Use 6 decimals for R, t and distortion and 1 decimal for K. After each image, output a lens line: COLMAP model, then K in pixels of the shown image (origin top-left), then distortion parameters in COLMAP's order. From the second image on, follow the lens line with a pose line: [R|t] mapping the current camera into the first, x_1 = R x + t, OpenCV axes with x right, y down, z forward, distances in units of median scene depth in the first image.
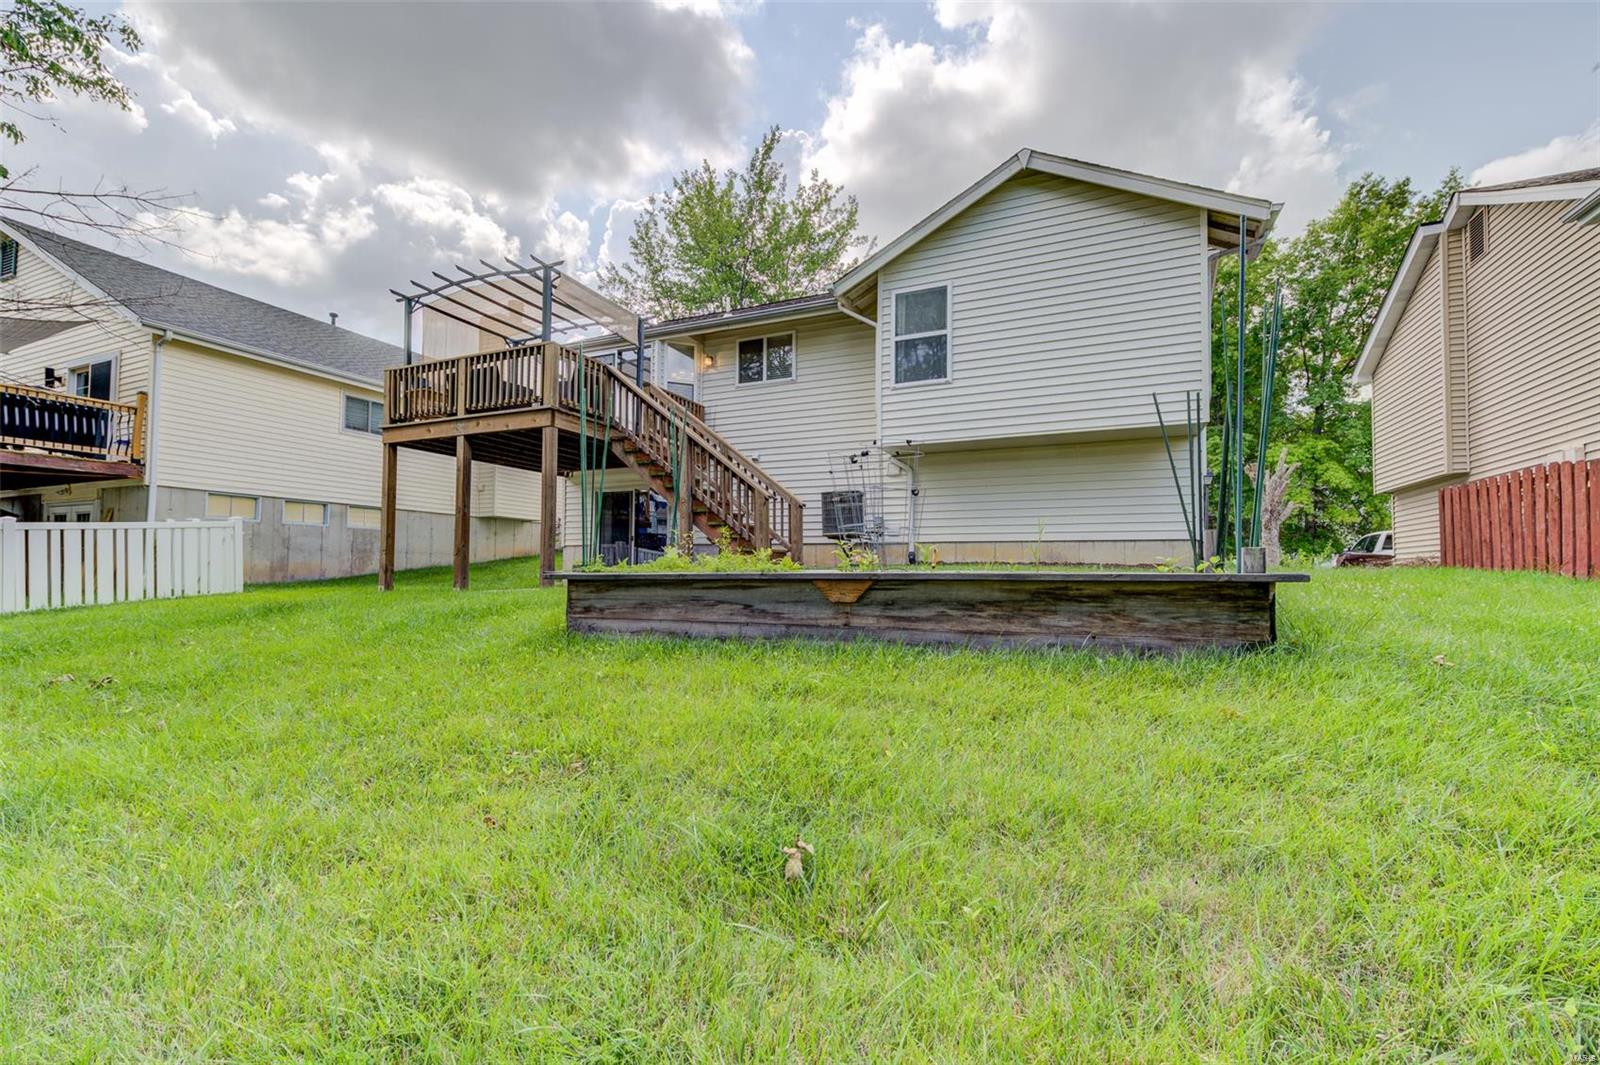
lens RADIAL K [[628.3, 0, 828.0], [0, 628.3, 565.5], [0, 0, 1]] dist [0.003324, -0.001593]
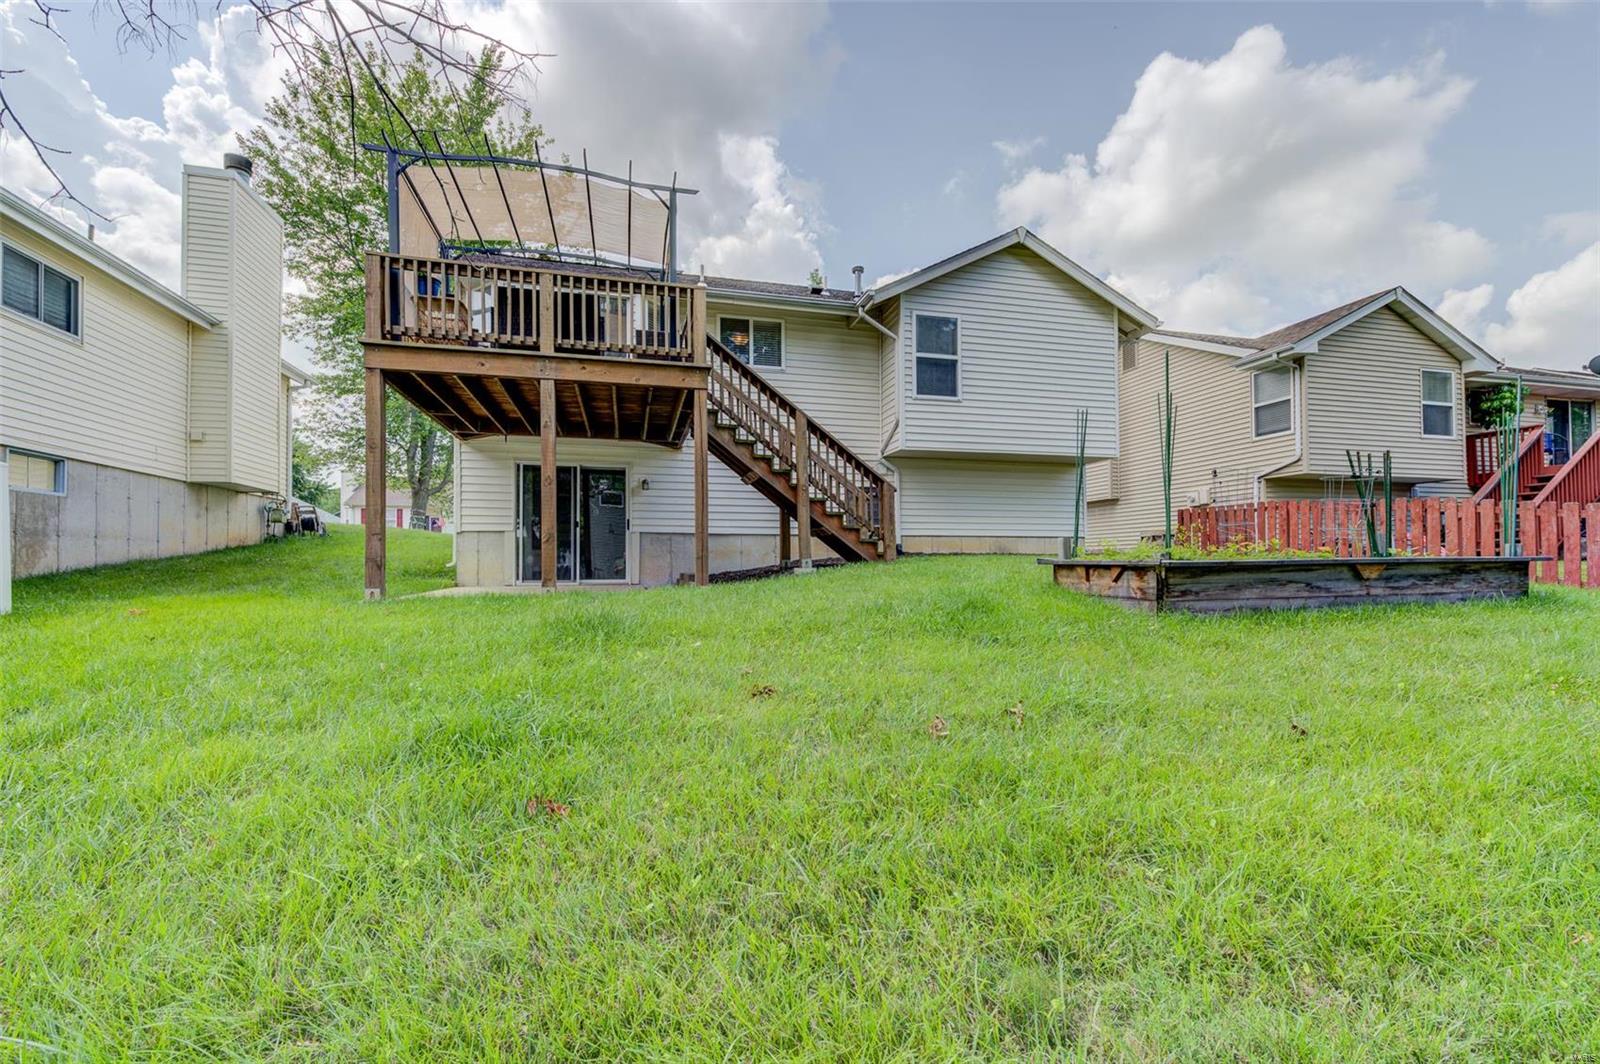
lens RADIAL K [[628.3, 0, 774.3], [0, 628.3, 560.3], [0, 0, 1]] dist [0.003324, -0.001593]
pose [[0.808839, -0.005570, 0.588004, -1.647341], [0.003705, 0.999984, 0.004375, 0.003022], [-0.588018, -0.001360, 0.808846, 0.519355]]
